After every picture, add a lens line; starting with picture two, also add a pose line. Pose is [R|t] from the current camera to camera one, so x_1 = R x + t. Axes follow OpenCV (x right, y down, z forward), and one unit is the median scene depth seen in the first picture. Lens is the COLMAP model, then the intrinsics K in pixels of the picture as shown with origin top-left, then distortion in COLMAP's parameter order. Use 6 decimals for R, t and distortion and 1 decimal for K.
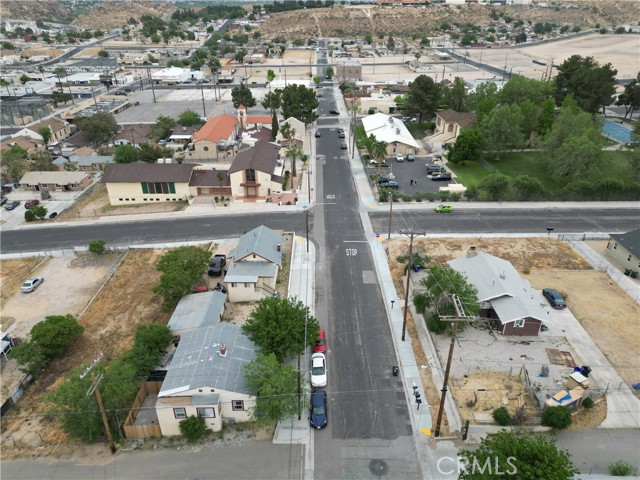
lens RADIAL K [[448.8, 0, 320.0], [0, 448.8, 240.0], [0, 0, 1]] dist [0.055316, -0.042455]
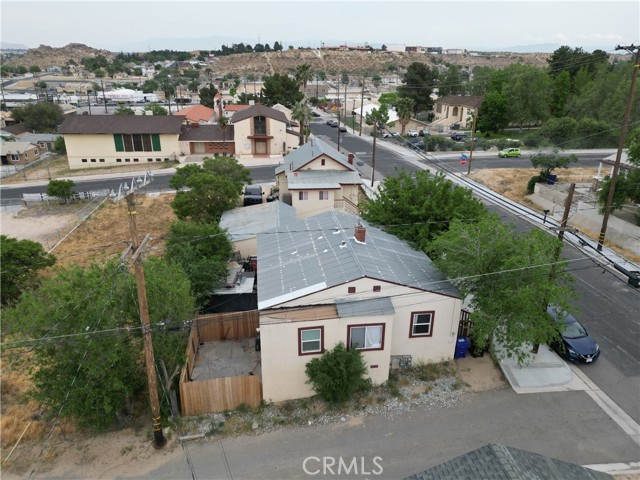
lens RADIAL K [[448.8, 0, 320.0], [0, 448.8, 240.0], [0, 0, 1]] dist [0.055316, -0.042455]
pose [[0.992034, -0.038680, 0.119883, -0.150935], [0.051988, 0.992576, -0.109951, 0.143142], [-0.114740, 0.115308, 0.986681, 0.235334]]
